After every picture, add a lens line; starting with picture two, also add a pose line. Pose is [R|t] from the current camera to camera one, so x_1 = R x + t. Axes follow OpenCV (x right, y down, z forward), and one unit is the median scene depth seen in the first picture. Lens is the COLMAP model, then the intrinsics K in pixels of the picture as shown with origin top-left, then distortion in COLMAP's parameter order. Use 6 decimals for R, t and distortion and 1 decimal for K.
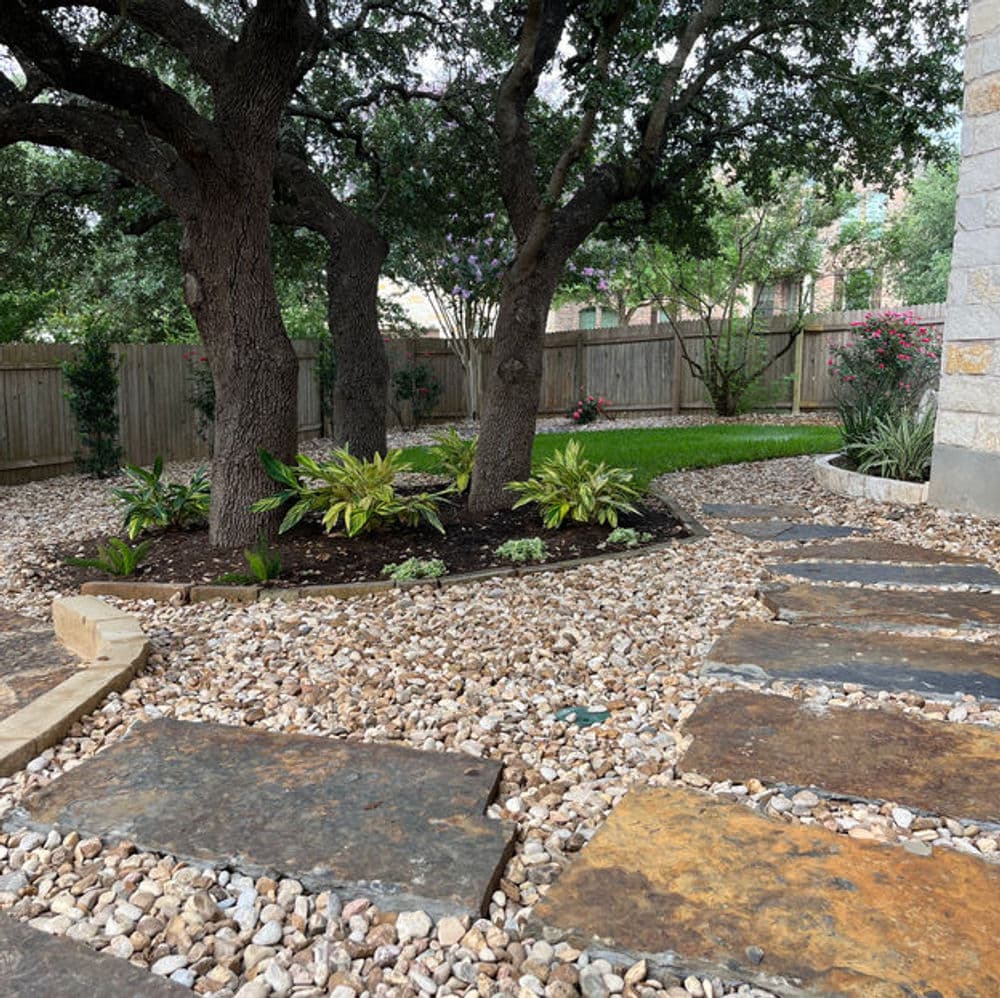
lens RADIAL K [[975.7, 0, 500.0], [0, 975.7, 497.3], [0, 0, 1]] dist [0.009591, 0.000000]
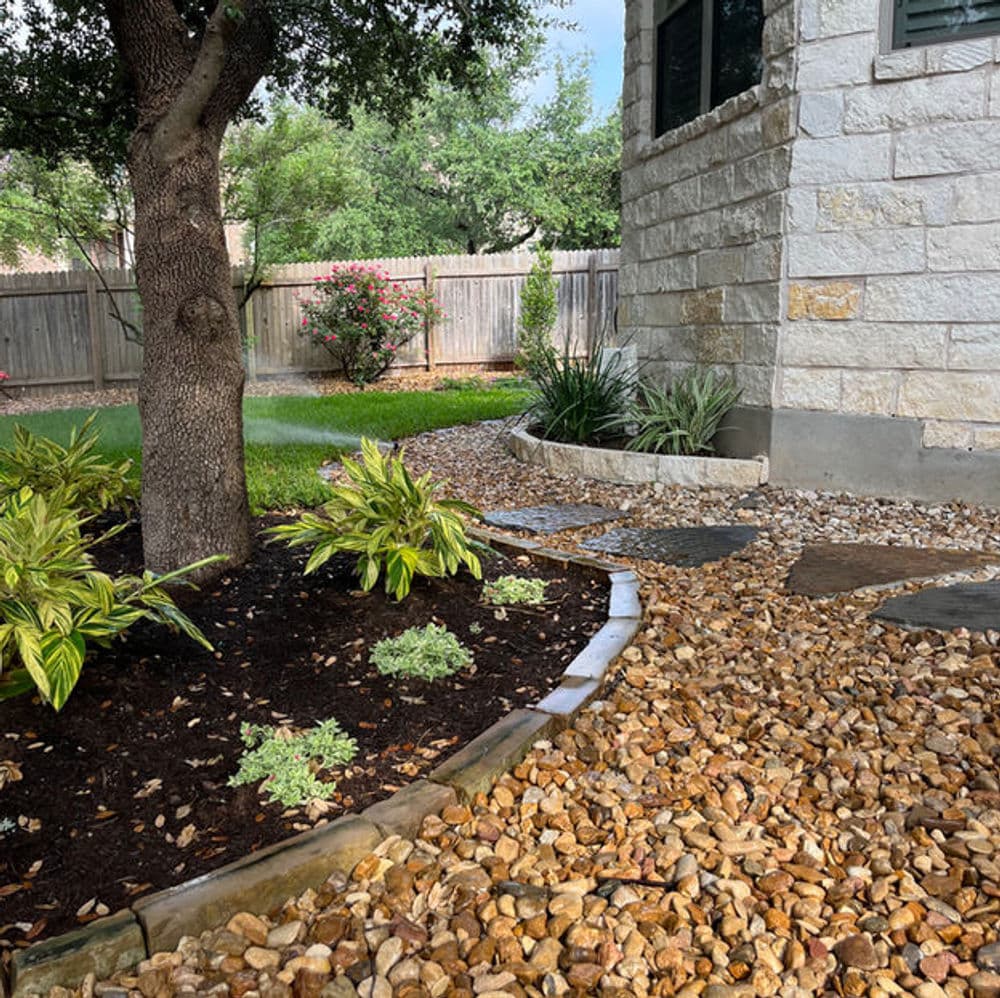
lens RADIAL K [[975.7, 0, 499.9], [0, 975.7, 502.7], [0, 0, 1]] dist [0.009591, 0.000000]
pose [[0.764195, -0.116068, 0.634455, -0.095166], [0.092145, 0.993231, 0.070716, -0.021215], [-0.638369, 0.004421, 0.769718, 0.202494]]
